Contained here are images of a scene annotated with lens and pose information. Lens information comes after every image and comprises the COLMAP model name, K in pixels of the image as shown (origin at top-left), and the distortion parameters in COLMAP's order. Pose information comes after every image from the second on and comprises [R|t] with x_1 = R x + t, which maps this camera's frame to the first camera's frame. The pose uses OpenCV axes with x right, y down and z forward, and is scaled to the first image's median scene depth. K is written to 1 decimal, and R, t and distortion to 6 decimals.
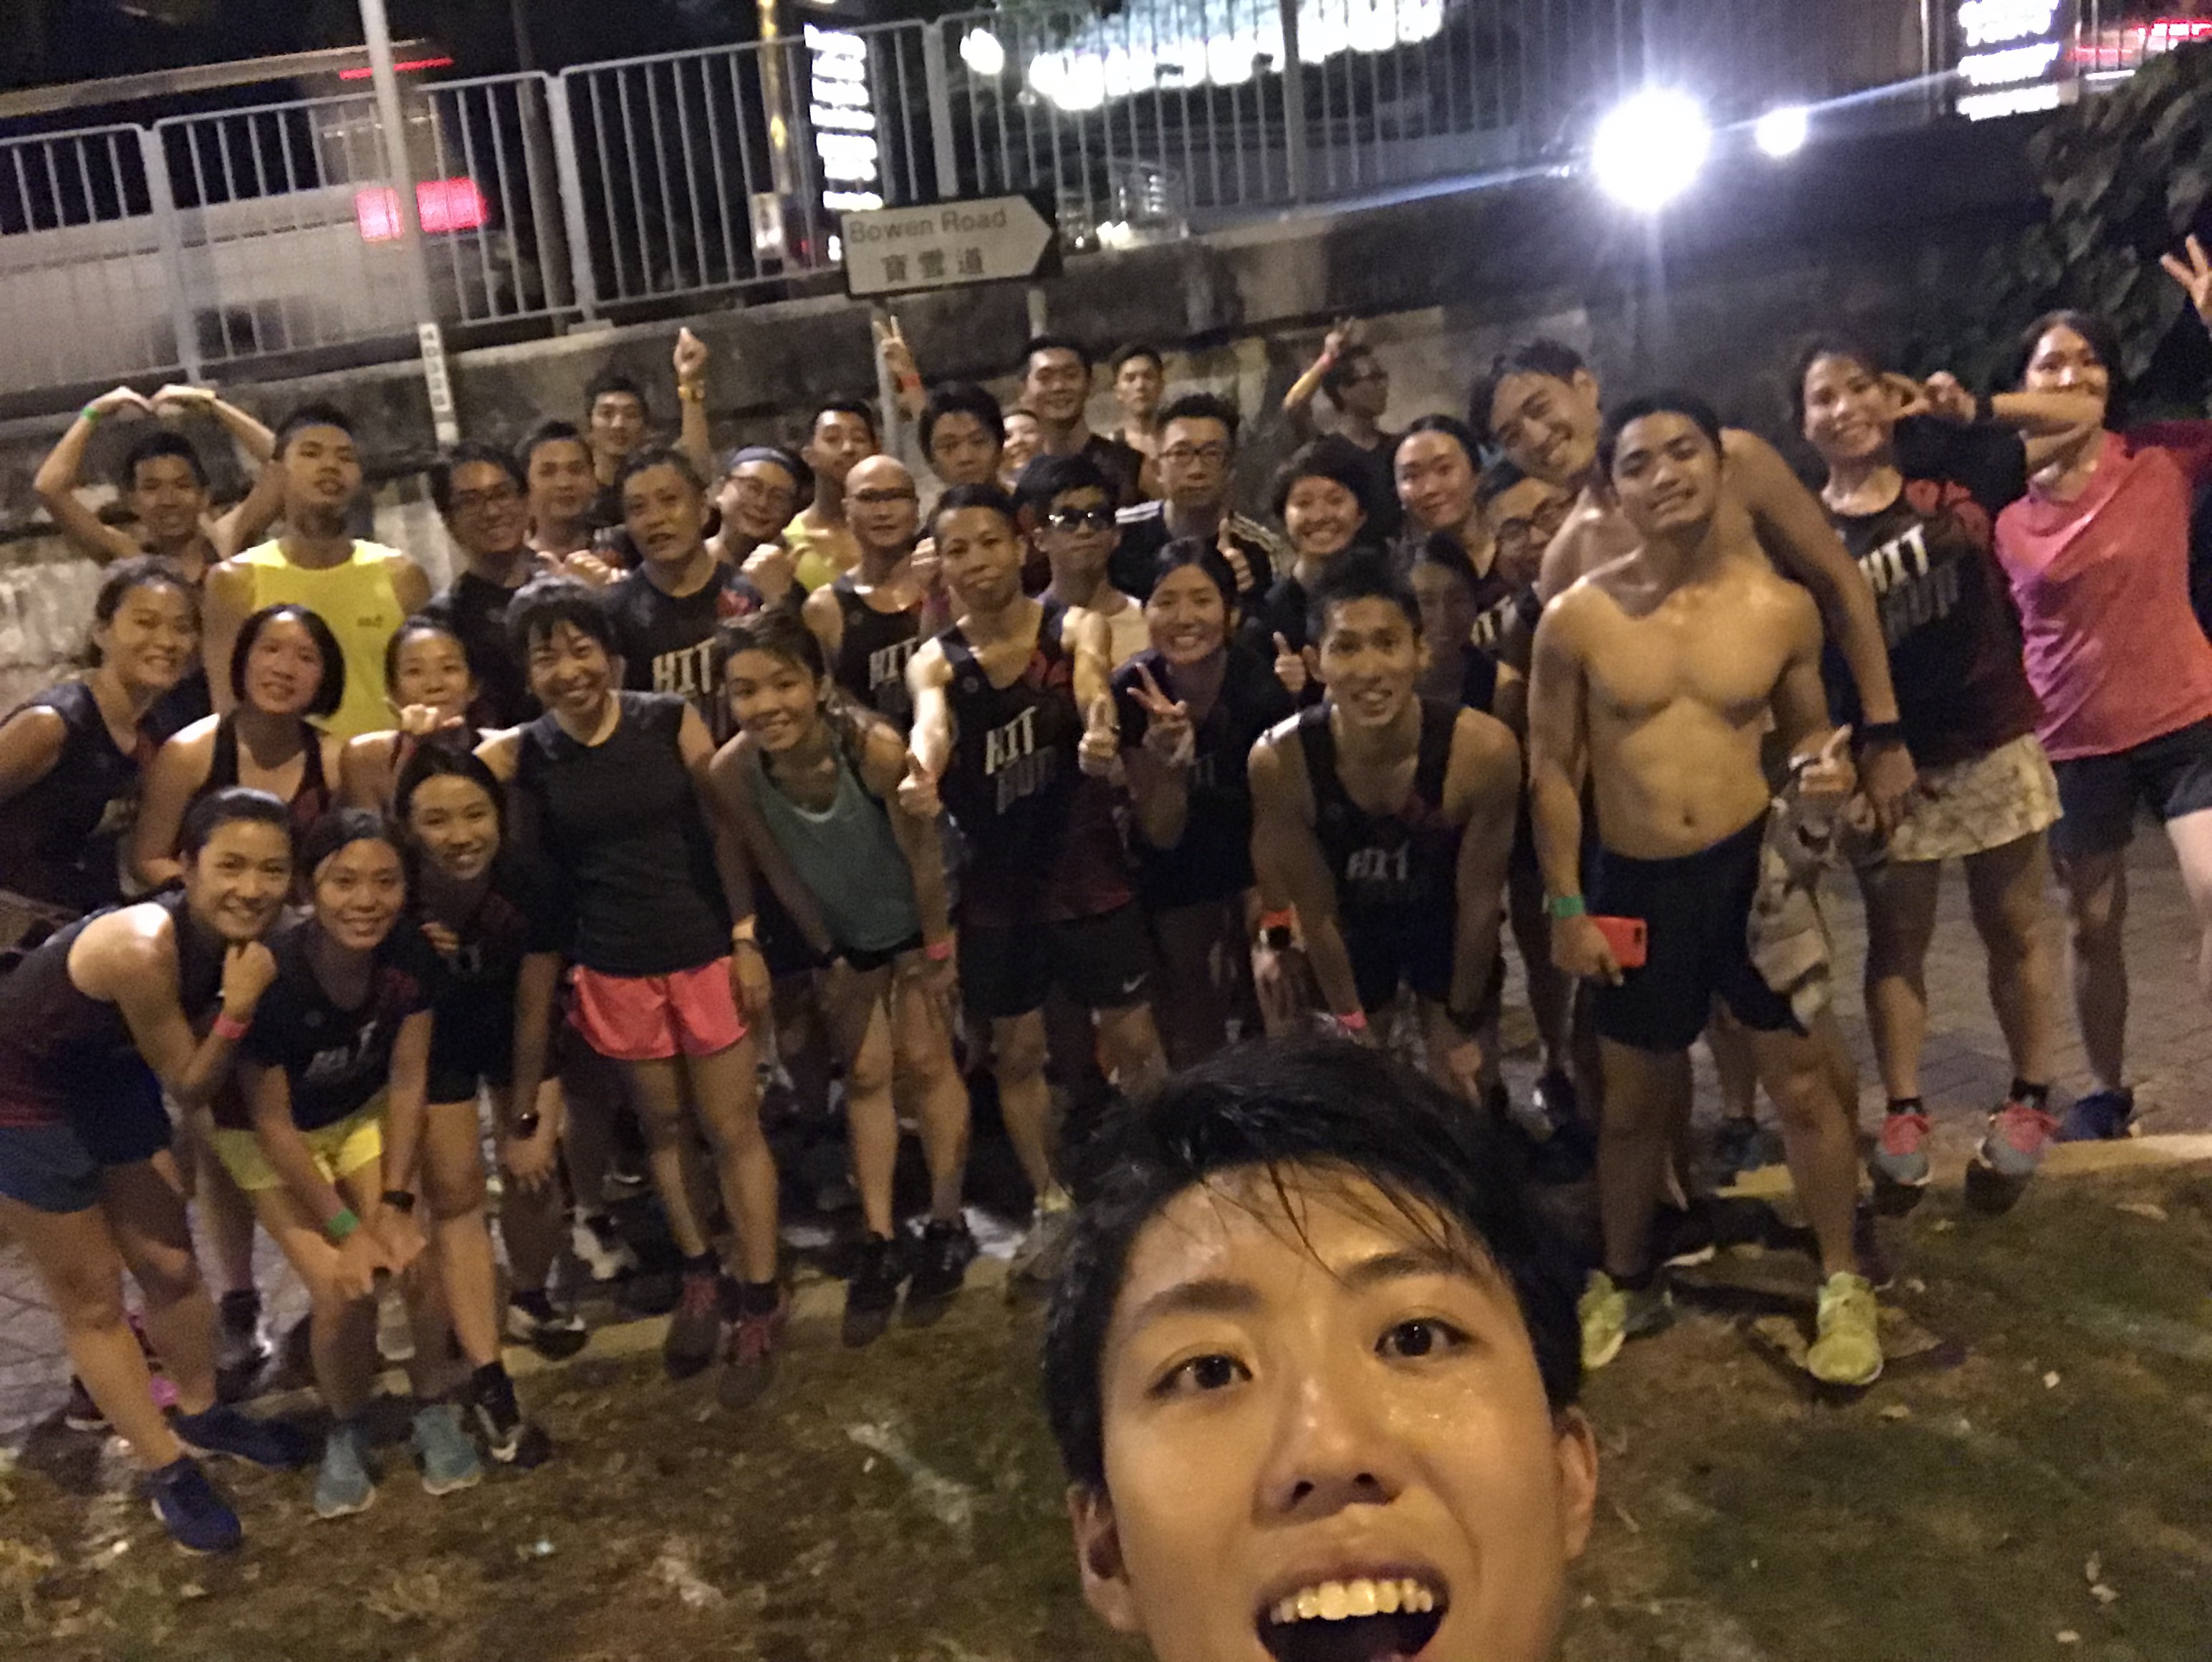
lens RADIAL K [[2012.0, 0, 1112.9], [0, 2012.0, 847.3], [0, 0, 1]] dist [0.021290, 0.000000]
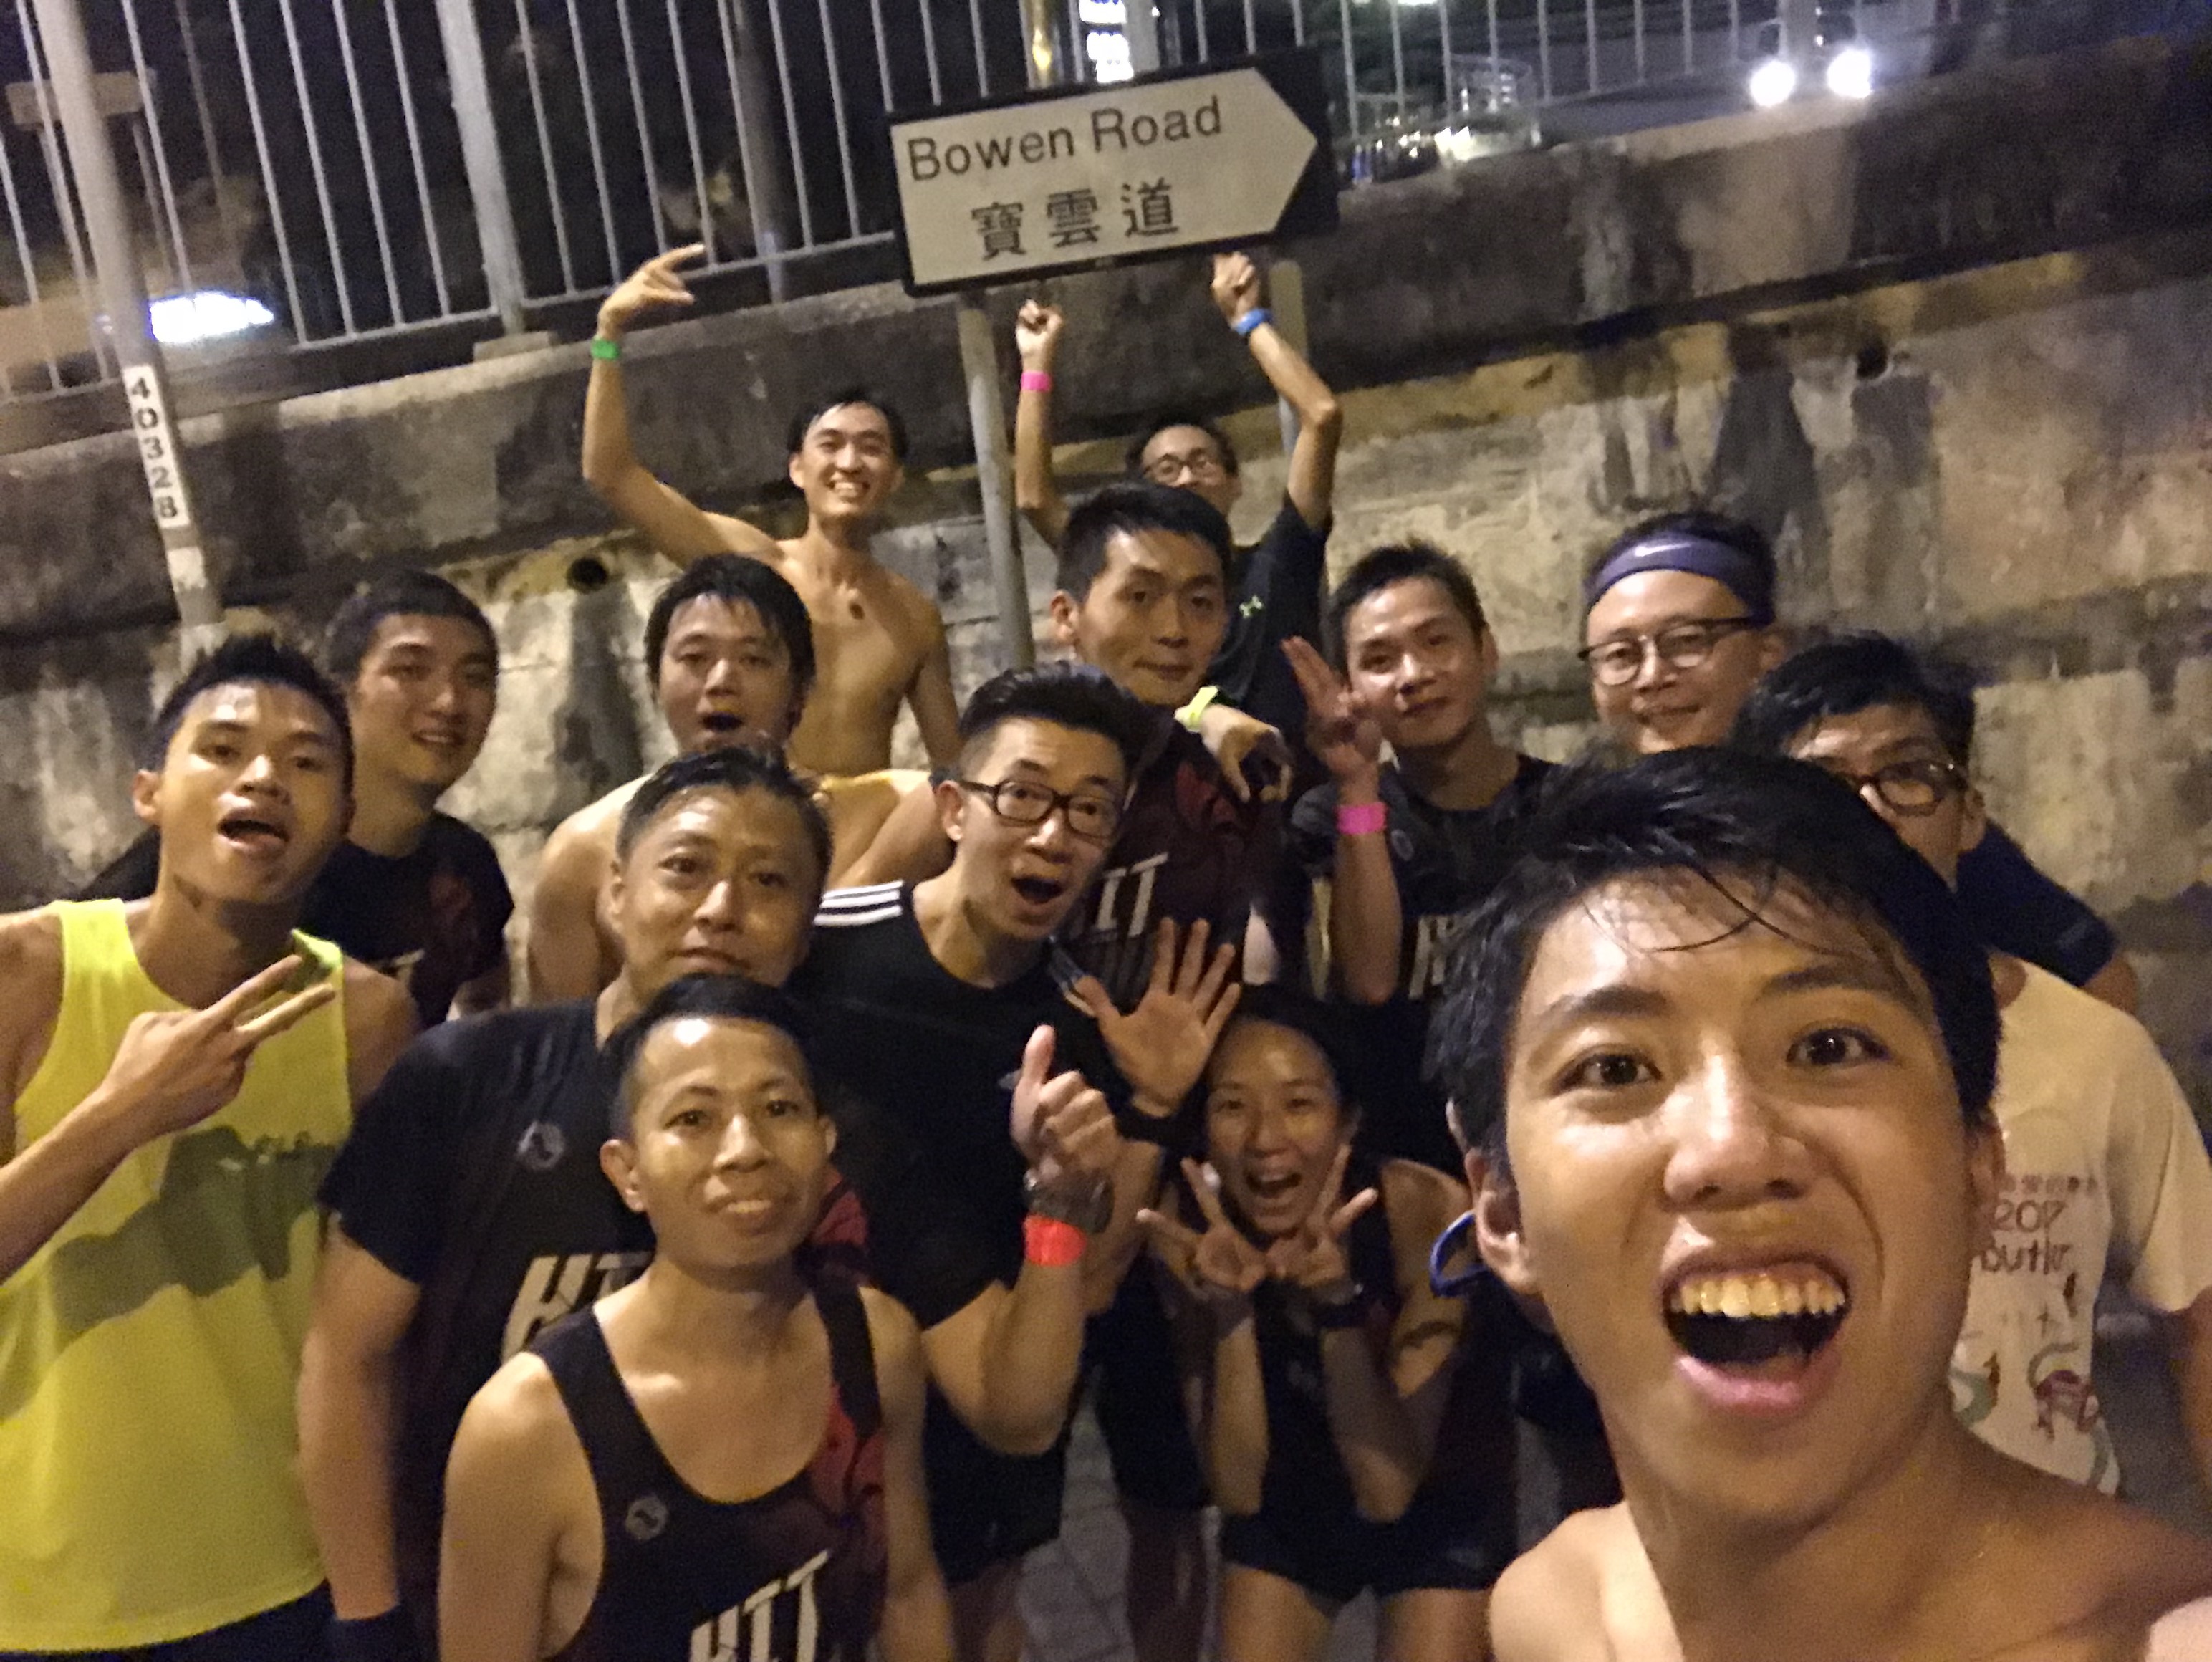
lens RADIAL K [[2012.0, 0, 1121.6], [0, 2012.0, 849.9], [0, 0, 1]] dist [0.021290, 0.000000]
pose [[0.987401, 0.013710, -0.157643, 0.002098], [-0.007548, 0.999186, 0.039624, -0.140334], [0.158058, -0.037935, 0.986701, 0.462494]]
